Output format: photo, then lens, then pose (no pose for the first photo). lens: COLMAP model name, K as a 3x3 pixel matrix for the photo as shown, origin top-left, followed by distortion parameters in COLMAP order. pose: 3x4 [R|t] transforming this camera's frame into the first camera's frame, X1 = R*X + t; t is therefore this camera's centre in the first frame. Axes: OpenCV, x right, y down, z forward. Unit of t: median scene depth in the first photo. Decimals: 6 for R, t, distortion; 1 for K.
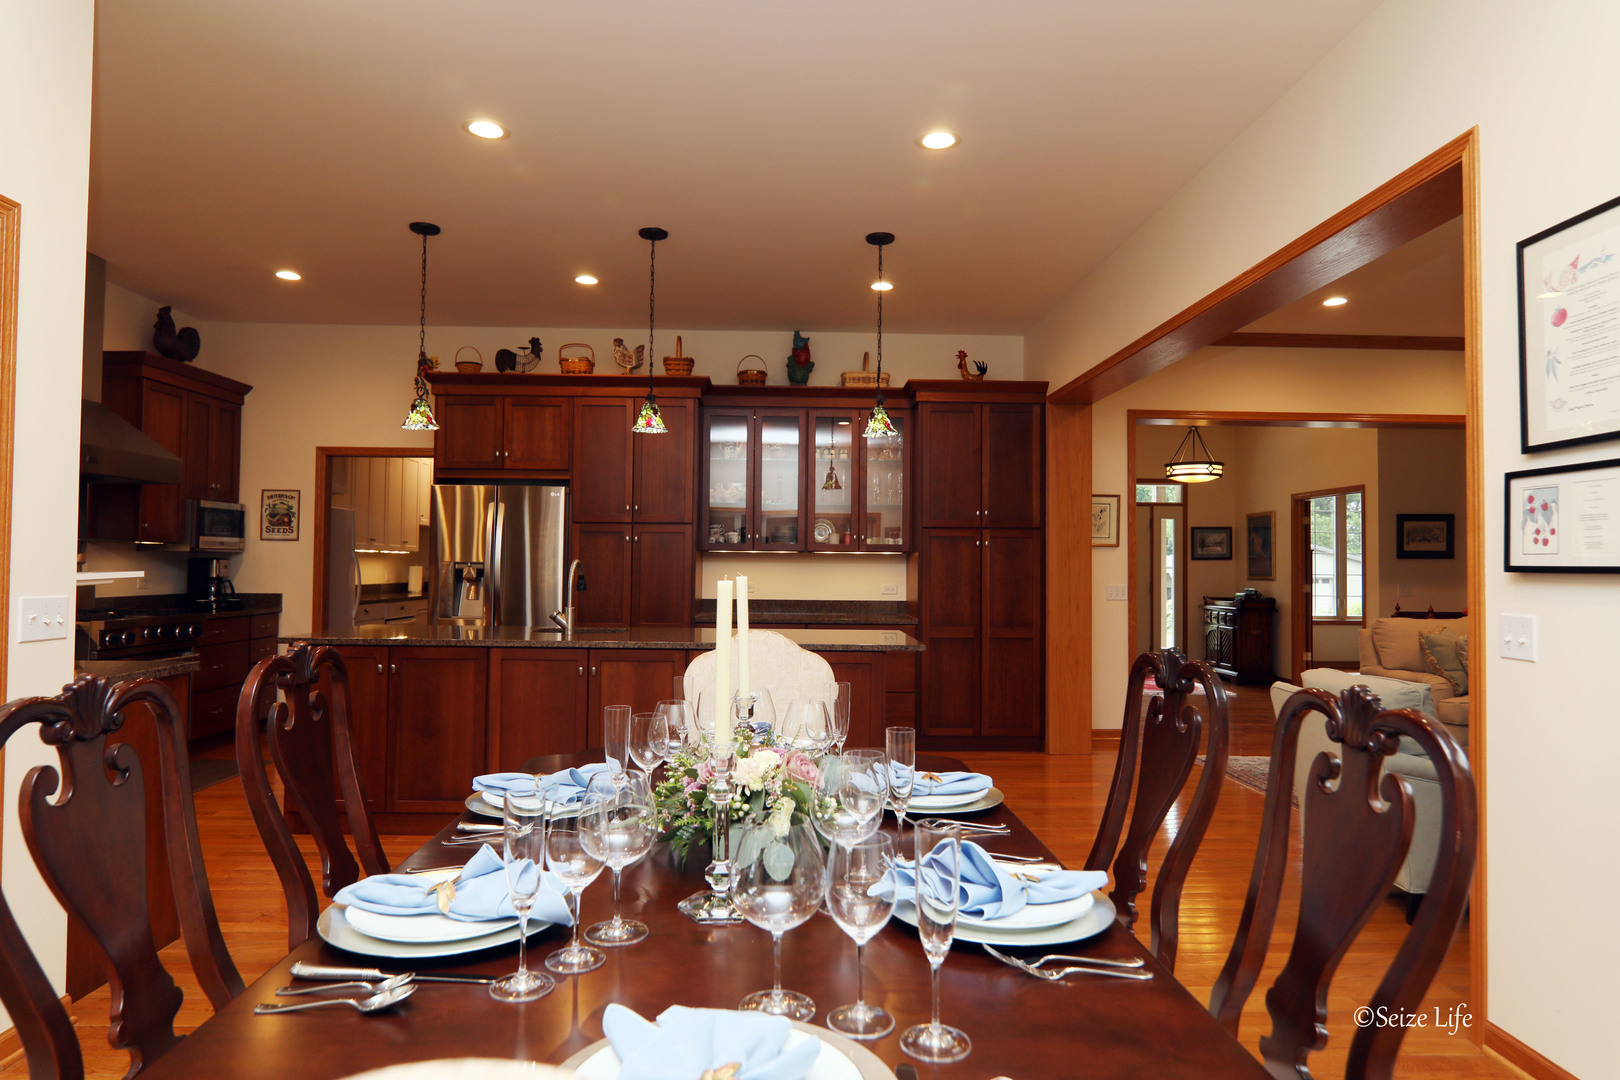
lens RADIAL K [[955.2, 0, 810.0], [0, 955.2, 540.0], [0, 0, 1]] dist [-0.011921, -0.000480]
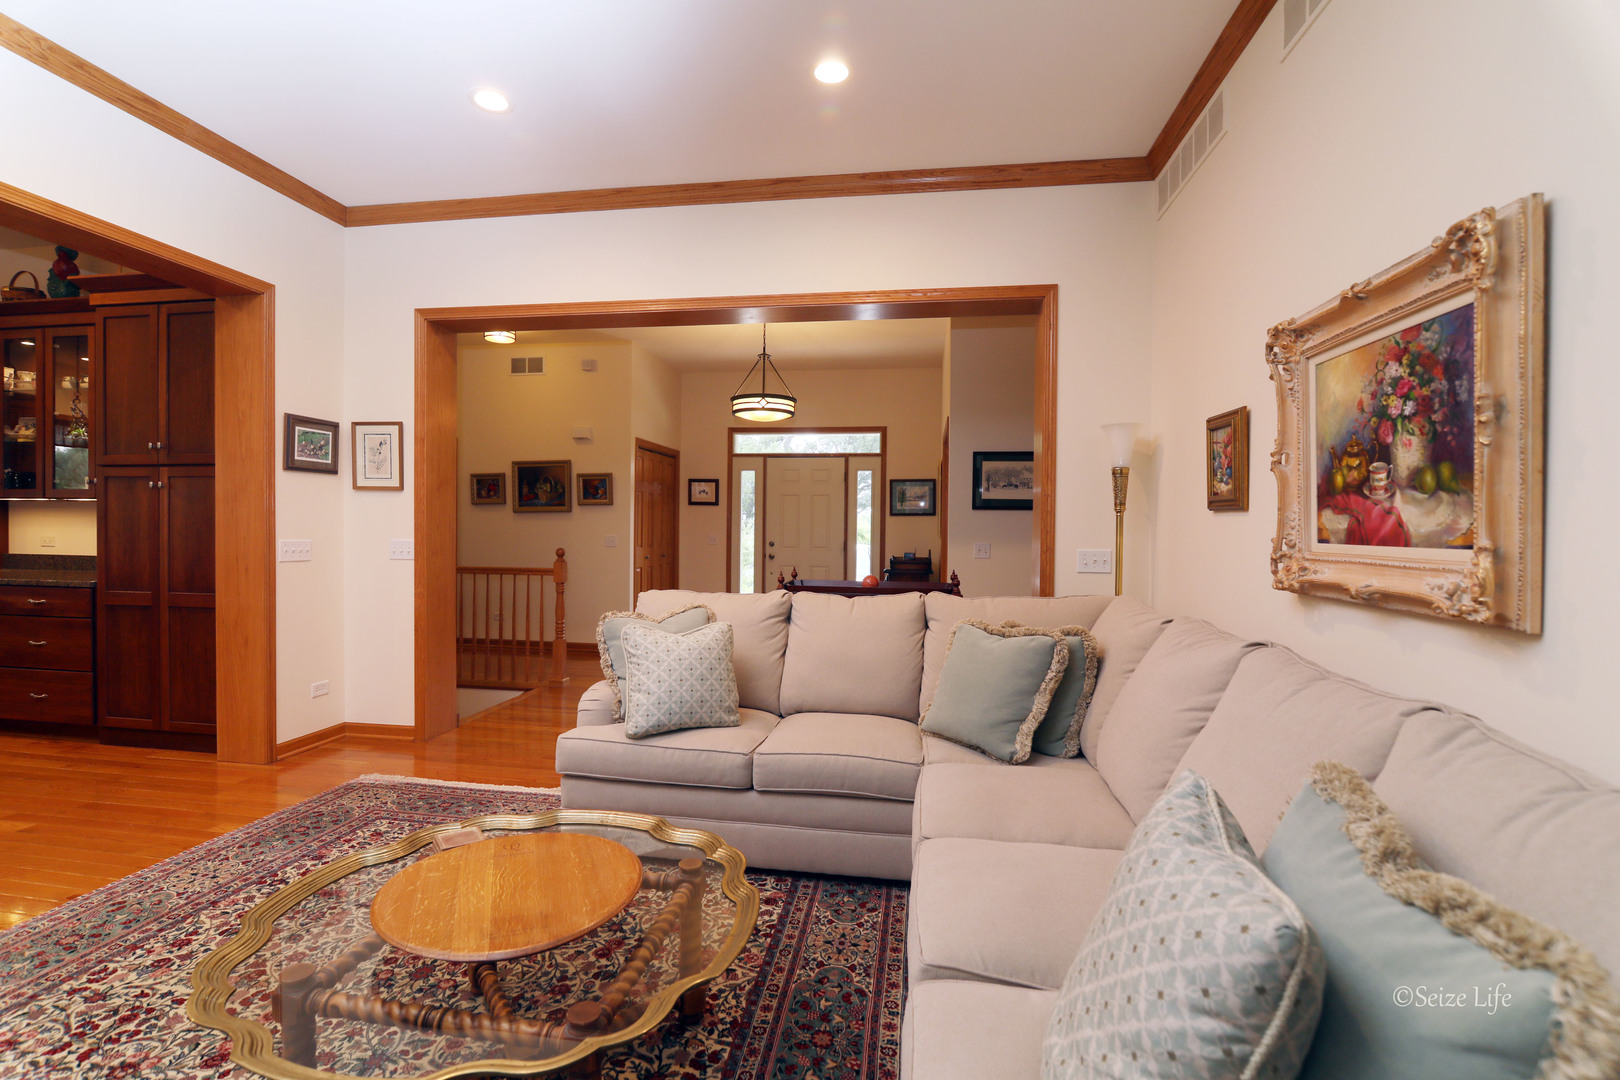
lens RADIAL K [[742.3, 0, 803.9], [0, 742.3, 540.8], [0, 0, 1]] dist [-0.021059, 0.001348]
pose [[0.982889, 0.004490, -0.184143, 0.779391], [0.003439, 0.999081, 0.042718, 0.024641], [0.184166, -0.042620, 0.981971, 0.498245]]
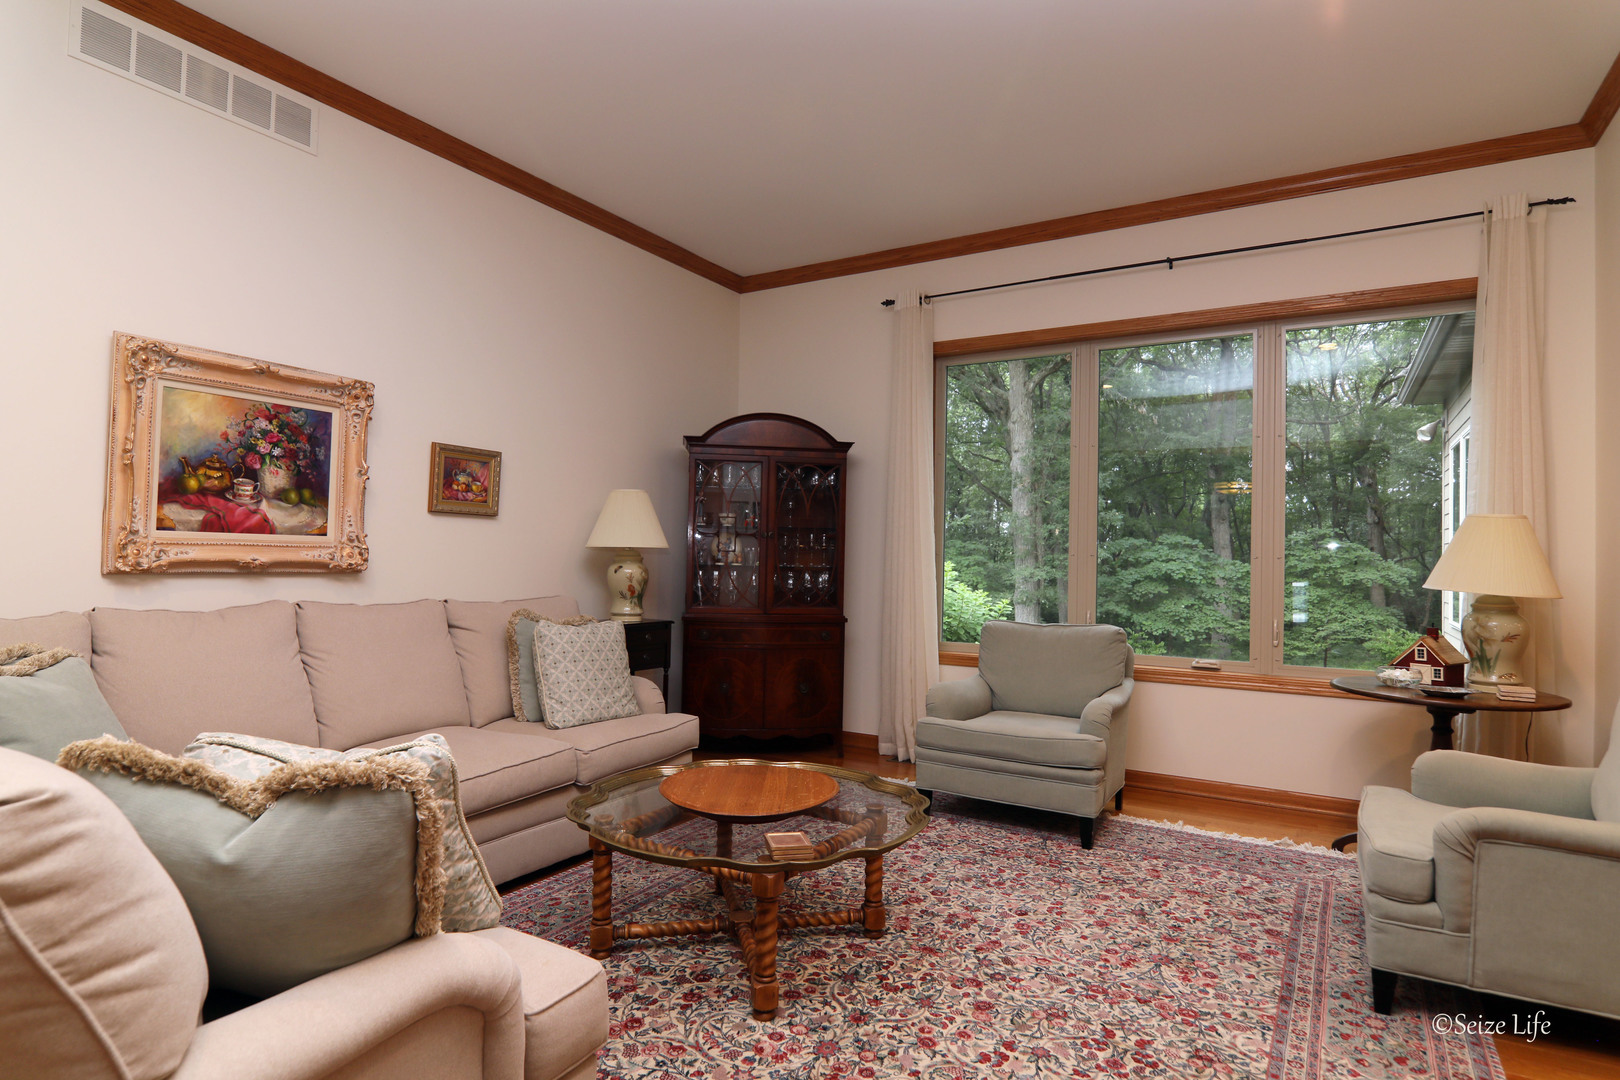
lens RADIAL K [[864.7, 0, 804.2], [0, 864.7, 541.5], [0, 0, 1]] dist [-0.012423, 0.000172]
pose [[-0.836860, -0.016232, 0.547177, 0.422719], [-0.042449, 0.998475, -0.035301, 0.046139], [-0.545769, -0.052769, -0.836272, 1.012985]]
